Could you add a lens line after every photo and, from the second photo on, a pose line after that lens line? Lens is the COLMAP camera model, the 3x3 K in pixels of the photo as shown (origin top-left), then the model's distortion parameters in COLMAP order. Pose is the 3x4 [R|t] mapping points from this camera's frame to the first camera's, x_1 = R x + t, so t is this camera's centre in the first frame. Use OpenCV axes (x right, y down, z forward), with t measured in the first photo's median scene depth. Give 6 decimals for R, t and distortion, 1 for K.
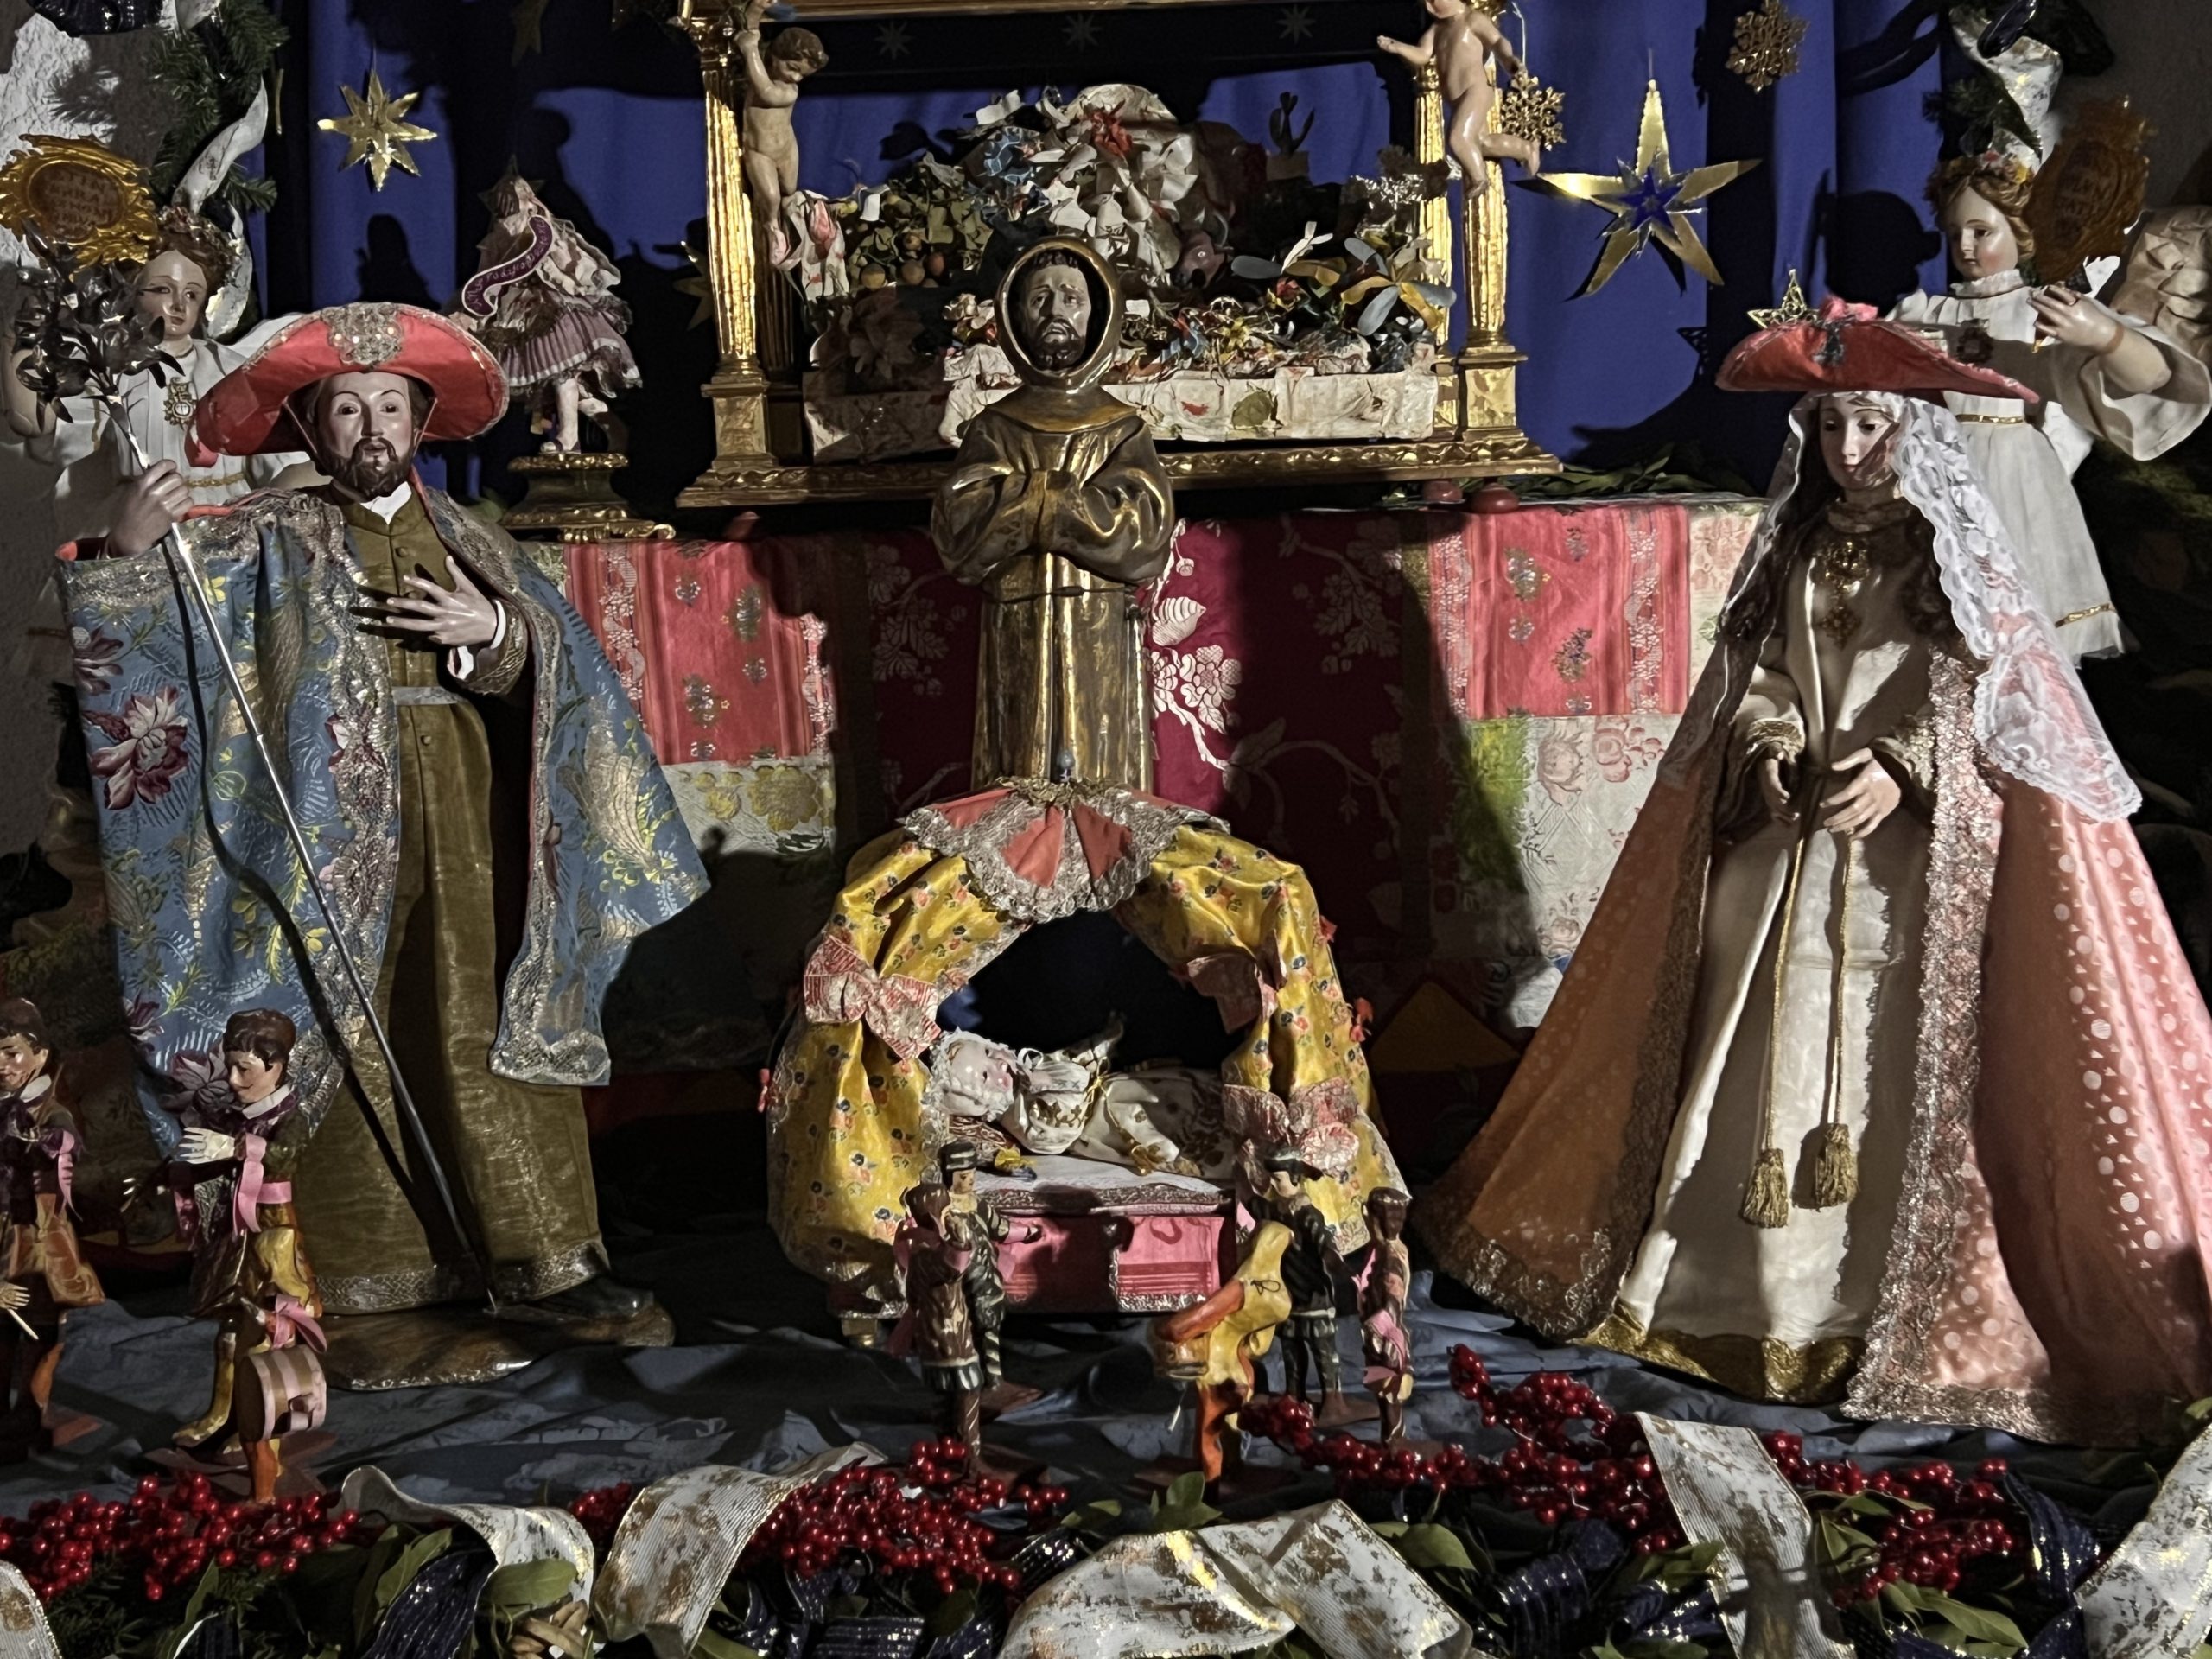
lens RADIAL K [[2903.8, 0, 1094.1], [0, 2903.8, 803.1], [0, 0, 1]] dist [0.225048, -0.732529]
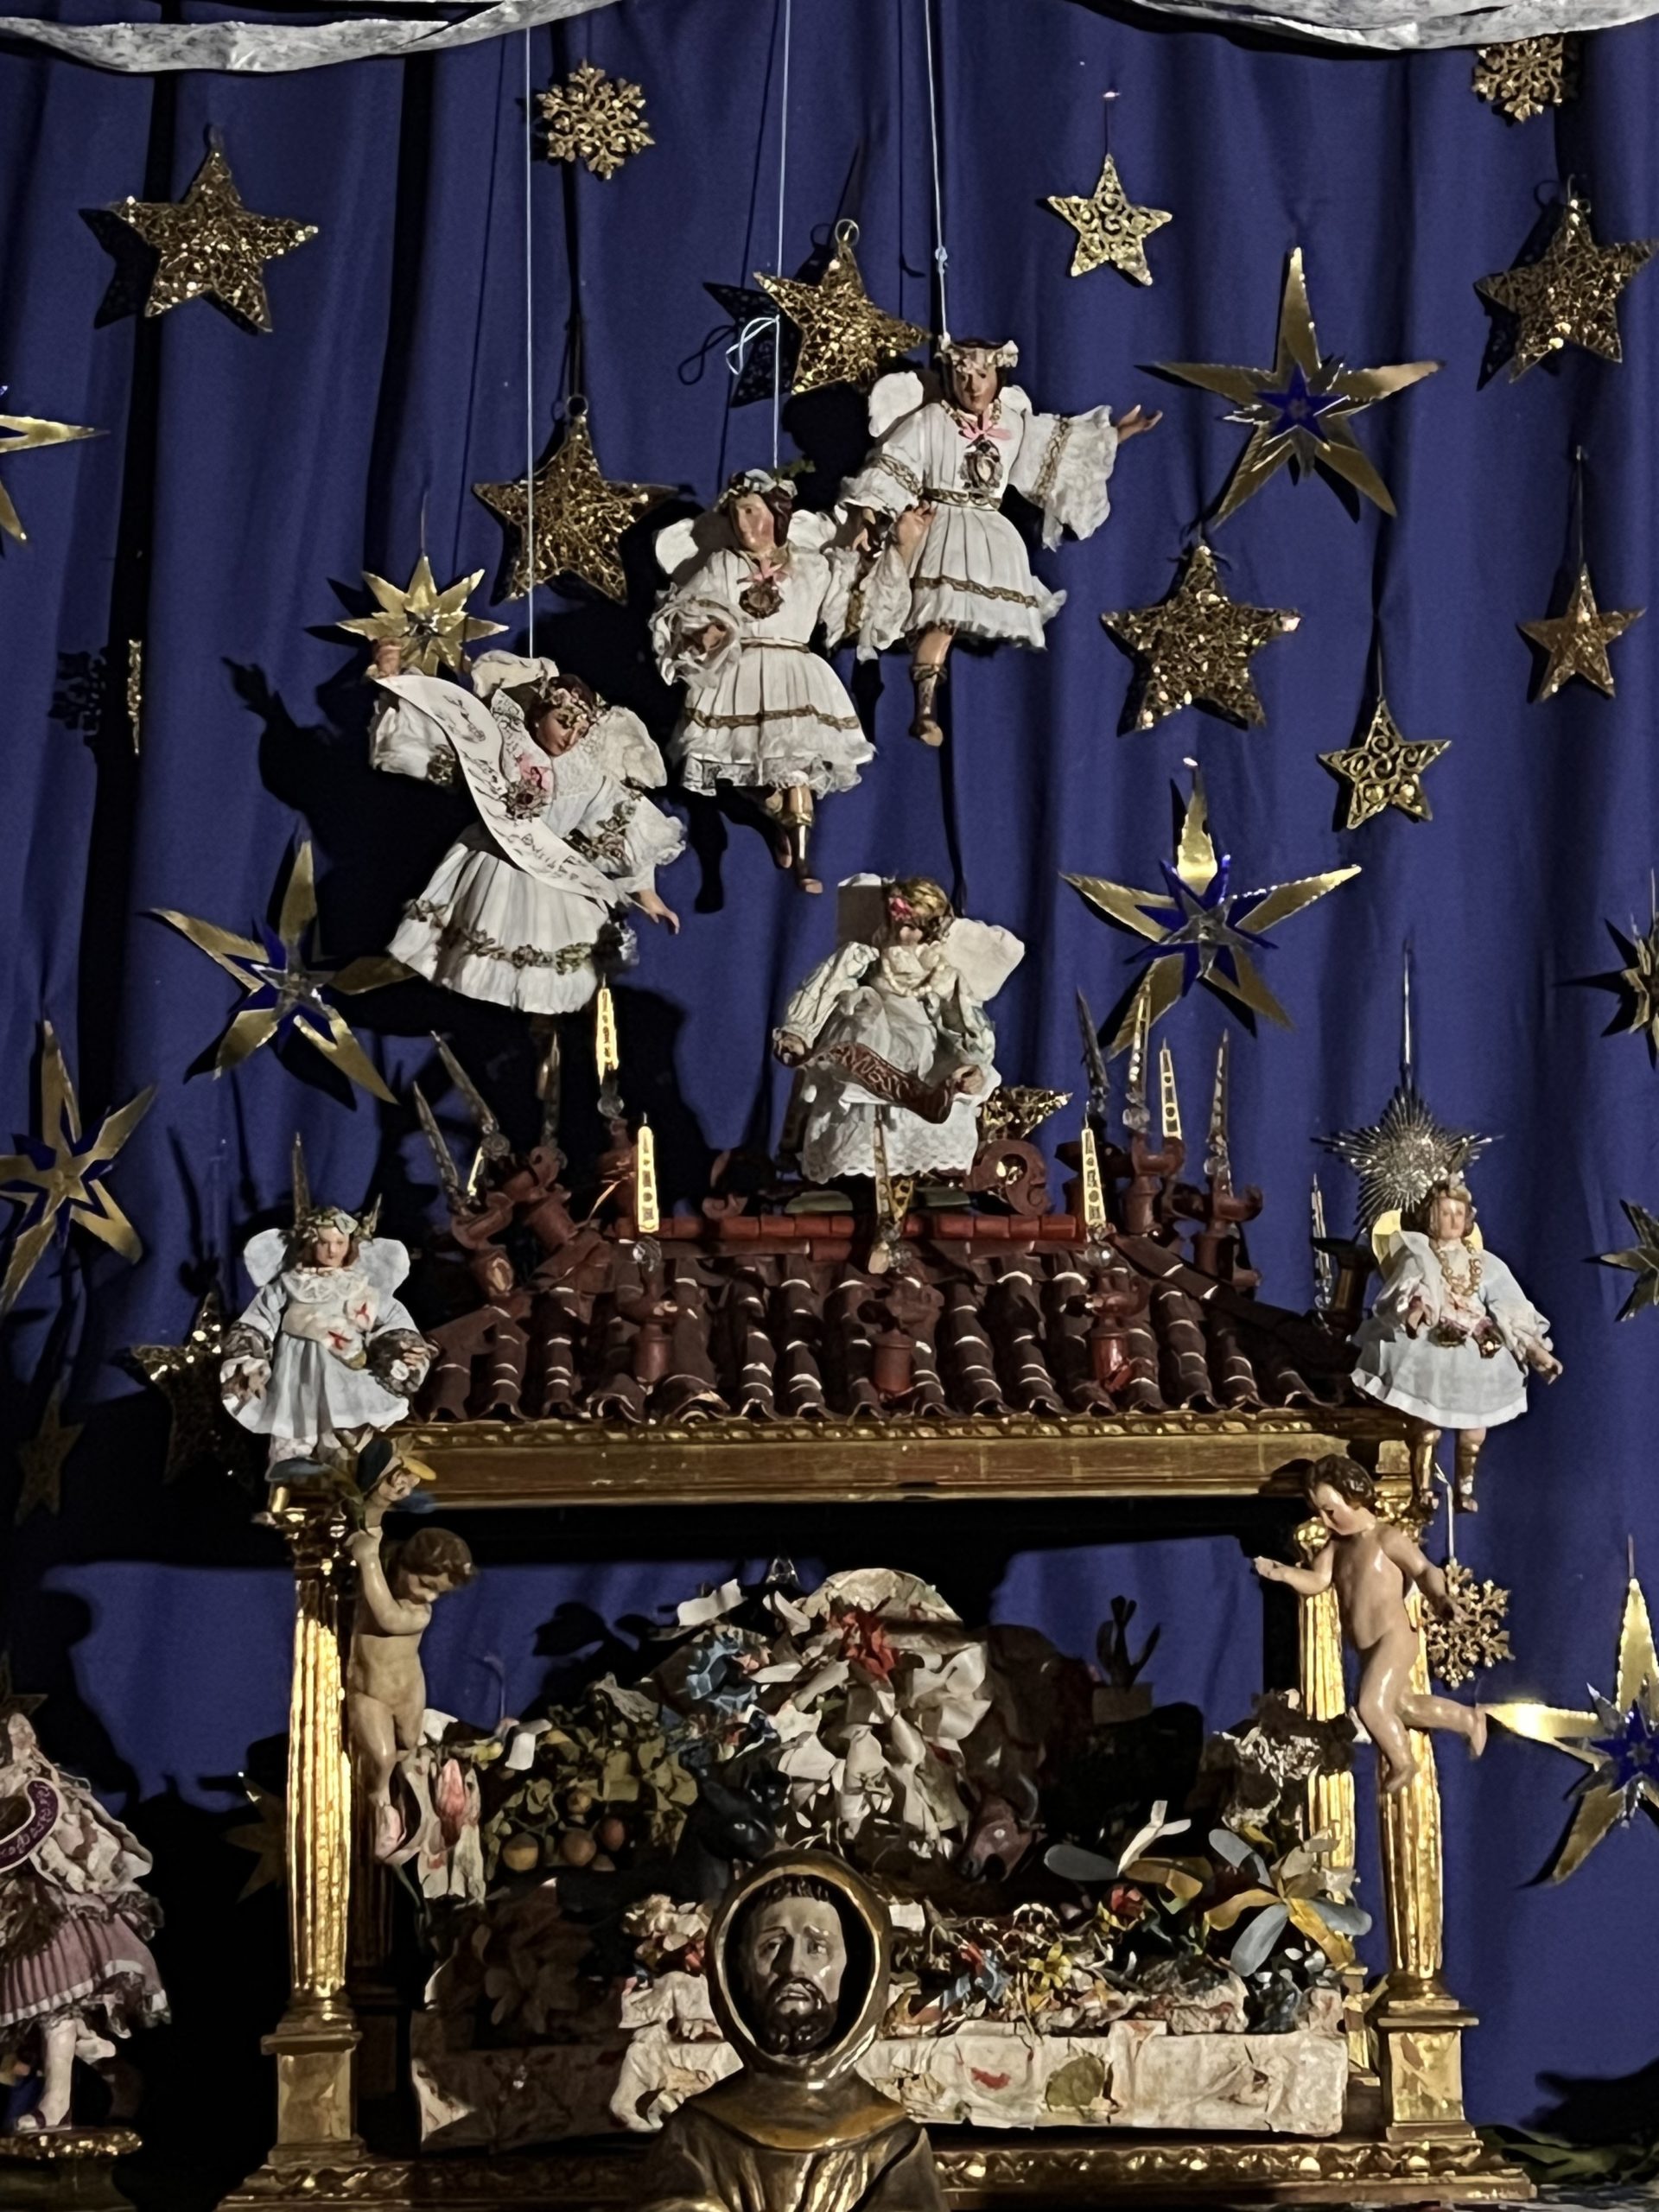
lens RADIAL K [[4301.5, 0, 886.1], [0, 4301.5, 1072.8], [0, 0, 1]] dist [0.175745, -0.346589]
pose [[0.999425, 0.025654, 0.022174, -0.018206], [-0.018600, 0.961522, -0.274097, -0.085095], [-0.028353, 0.273527, 0.961446, -0.030217]]
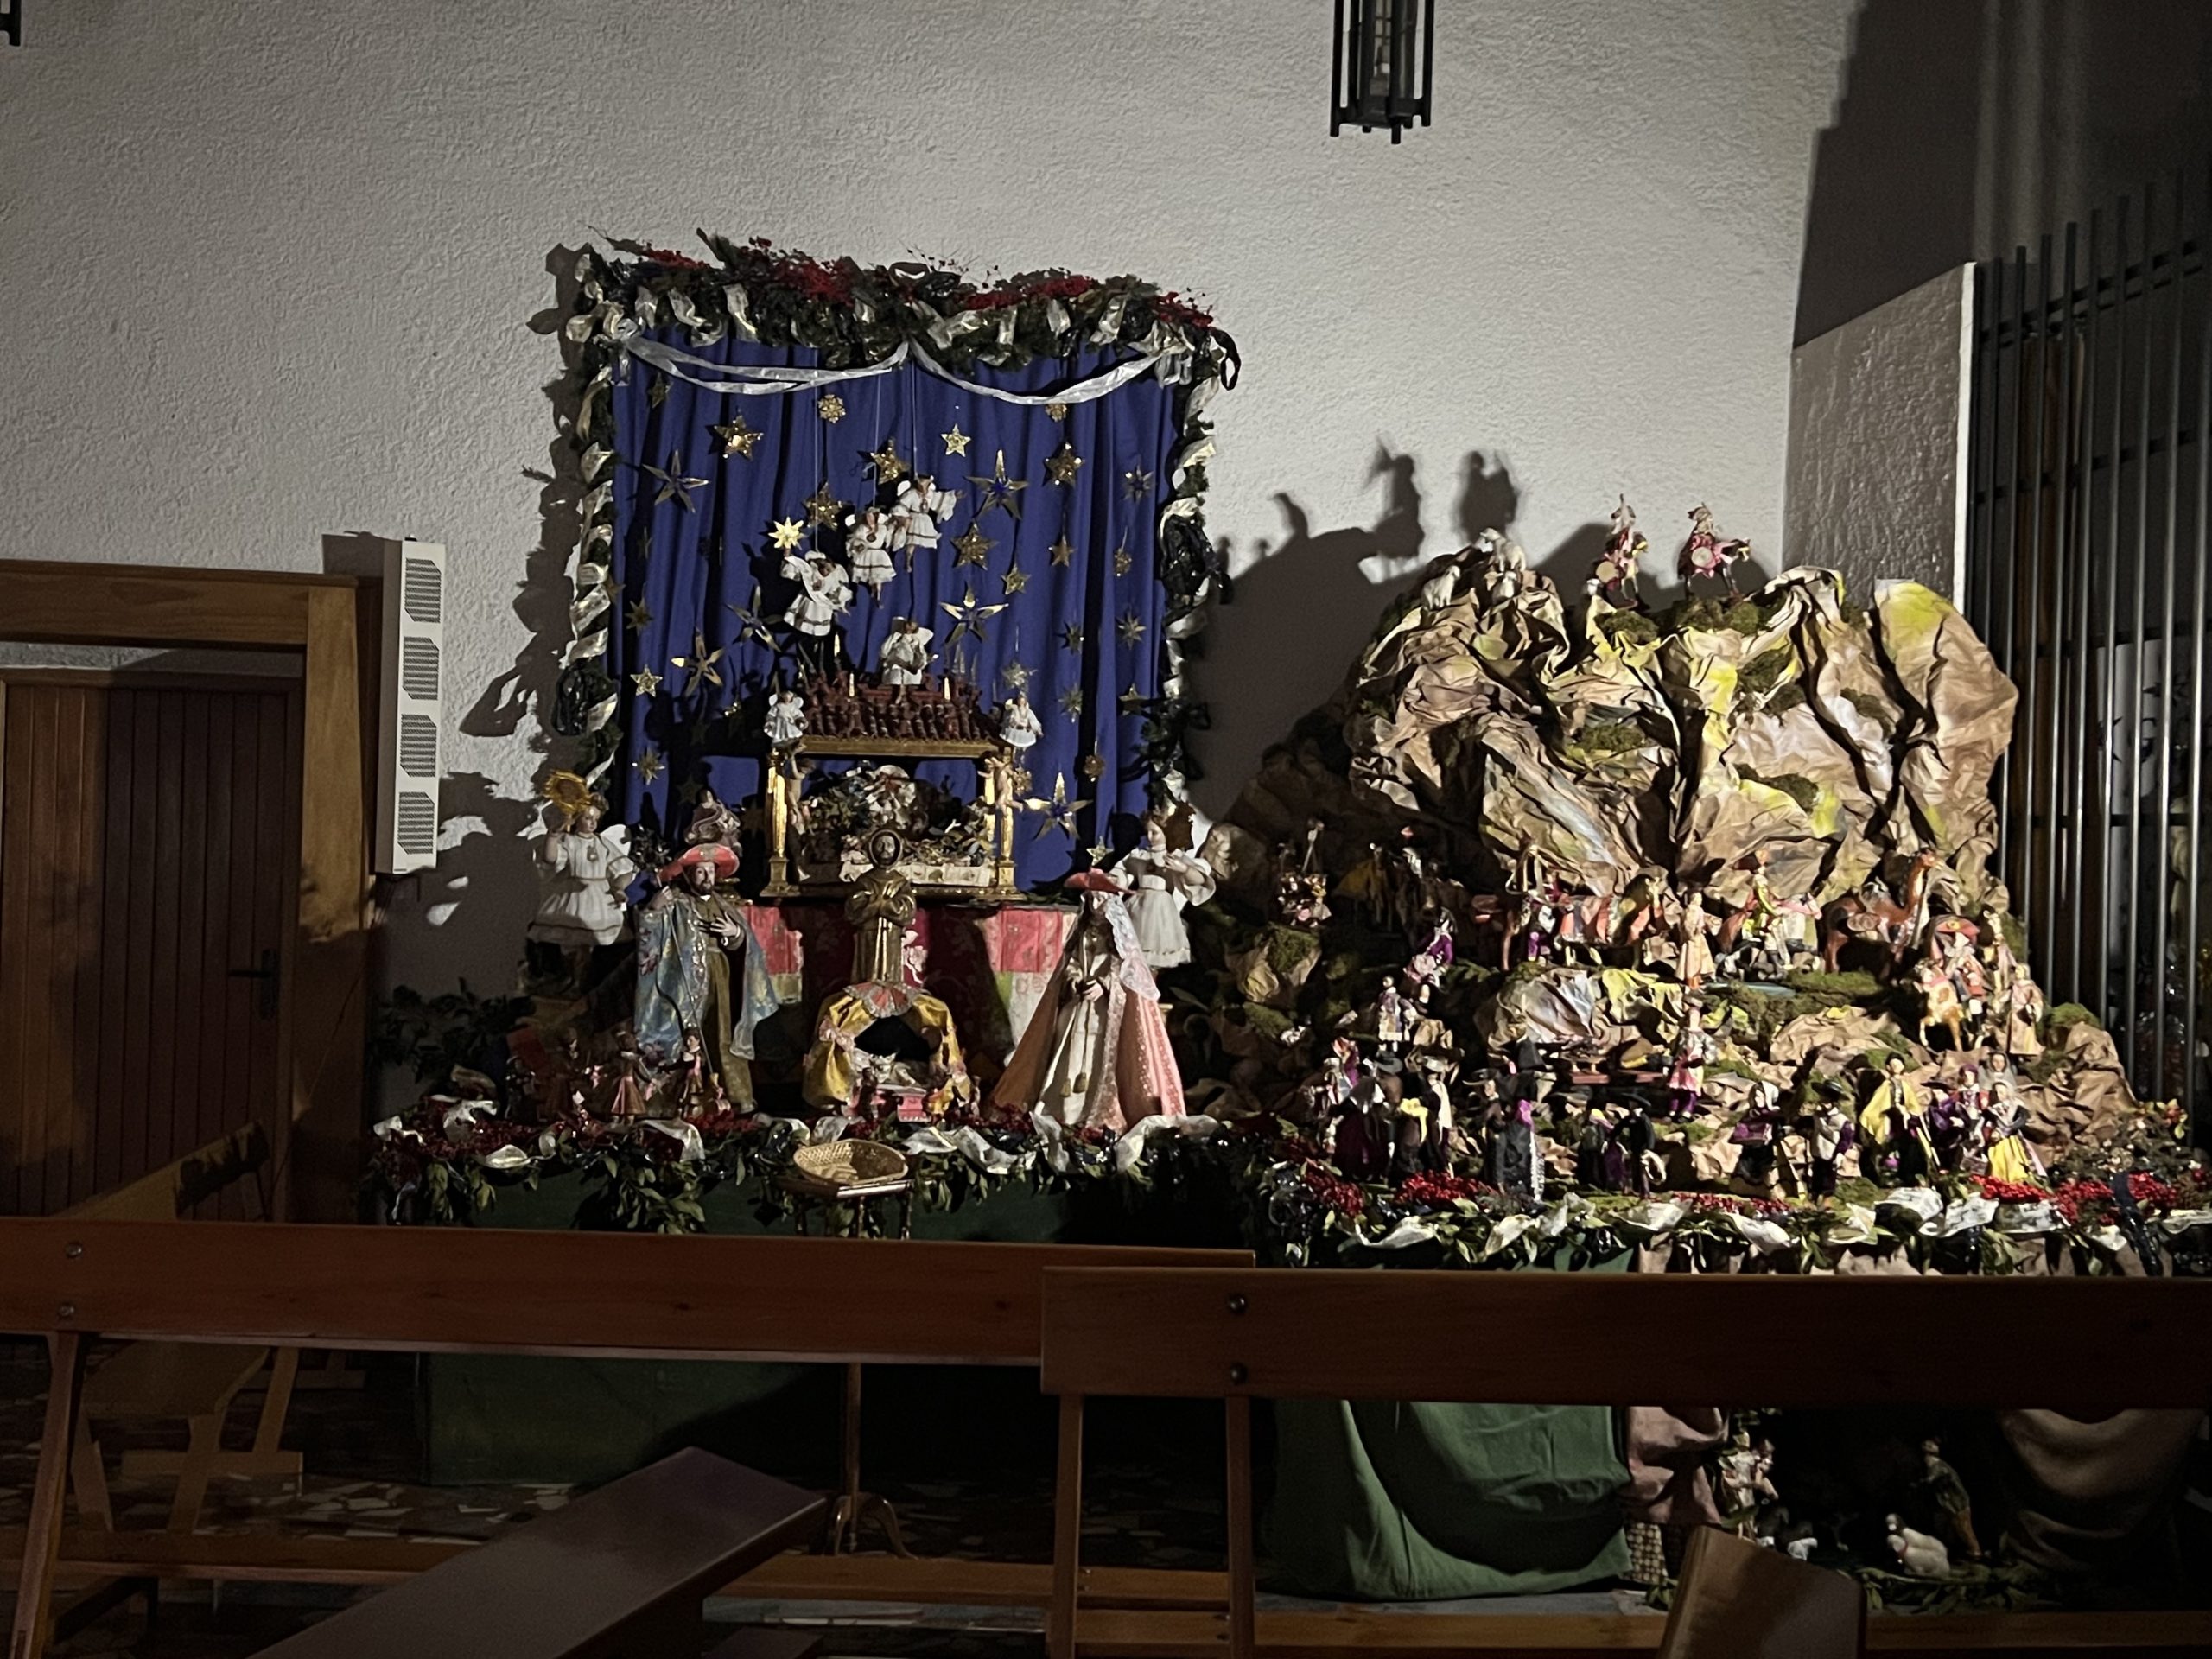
lens RADIAL K [[2624.8, 0, 1123.8], [0, 2624.8, 829.5], [0, 0, 1]] dist [0.230913, -0.725934]
pose [[0.980990, 0.057916, 0.185213, -0.295267], [-0.038902, 0.993743, -0.104698, 0.118904], [-0.190118, 0.095503, 0.977105, -1.988799]]
